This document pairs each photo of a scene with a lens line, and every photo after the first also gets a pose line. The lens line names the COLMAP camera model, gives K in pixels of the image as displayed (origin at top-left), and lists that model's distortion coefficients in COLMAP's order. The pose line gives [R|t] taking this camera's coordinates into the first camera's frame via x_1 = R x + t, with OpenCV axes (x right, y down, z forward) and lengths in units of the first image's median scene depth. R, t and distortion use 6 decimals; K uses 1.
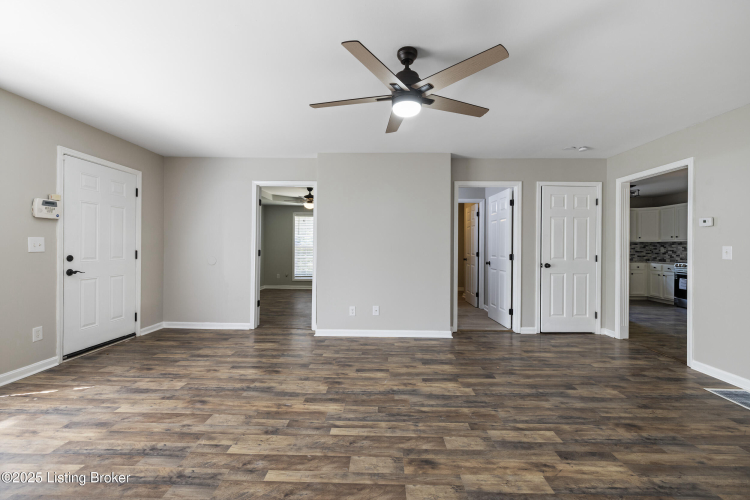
lens RADIAL K [[314.7, 0, 375.0], [0, 314.7, 250.0], [0, 0, 1]] dist [-0.001350, -0.000334]
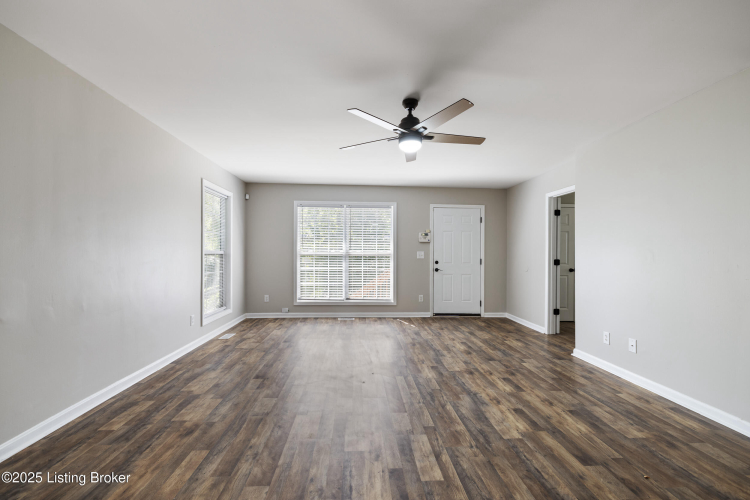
lens RADIAL K [[314.7, 0, 375.0], [0, 314.7, 250.0], [0, 0, 1]] dist [-0.001350, -0.000334]
pose [[0.084705, -0.024297, -0.996110, 0.959259], [-0.012920, 0.999592, -0.025480, 0.006466], [0.996322, 0.015028, 0.084356, 0.523498]]
